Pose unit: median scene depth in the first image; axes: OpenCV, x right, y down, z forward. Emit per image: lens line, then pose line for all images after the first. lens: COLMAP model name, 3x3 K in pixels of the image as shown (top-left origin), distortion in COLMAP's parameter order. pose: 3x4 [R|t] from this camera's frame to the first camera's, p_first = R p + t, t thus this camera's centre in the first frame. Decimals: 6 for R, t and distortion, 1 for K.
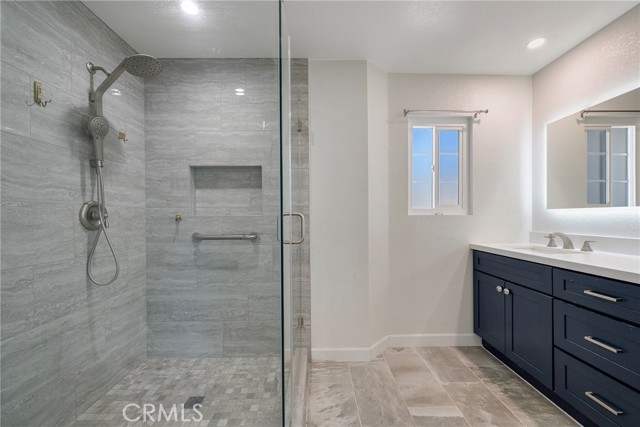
lens RADIAL K [[251.8, 0, 318.1], [0, 251.8, 217.7], [0, 0, 1]] dist [-0.000845, -0.000228]
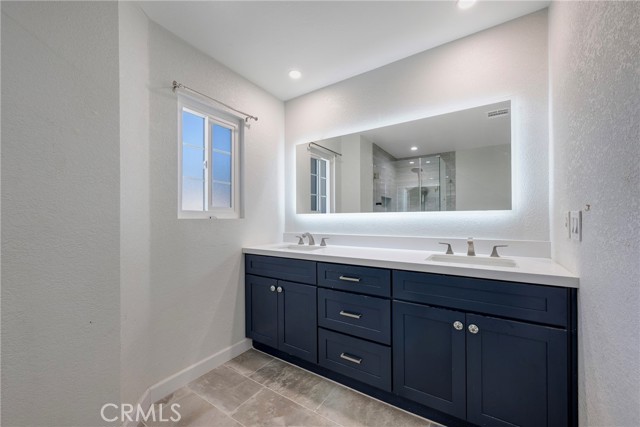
lens RADIAL K [[251.8, 0, 319.3], [0, 251.8, 217.9], [0, 0, 1]] dist [-0.000845, -0.000228]
pose [[0.555283, 0.004251, 0.831651, -0.047673], [0.007229, 0.999924, -0.009937, -0.001830], [-0.831630, 0.011530, 0.555210, 0.211302]]
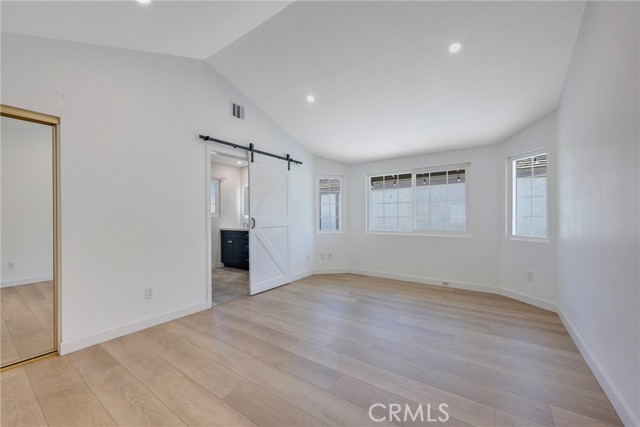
lens RADIAL K [[251.8, 0, 321.6], [0, 251.8, 219.1], [0, 0, 1]] dist [-0.000845, -0.000228]
pose [[0.579354, -0.000266, 0.815076, -0.942394], [0.005829, 0.999976, -0.003818, 0.028640], [-0.815055, 0.006963, 0.579341, -1.413474]]
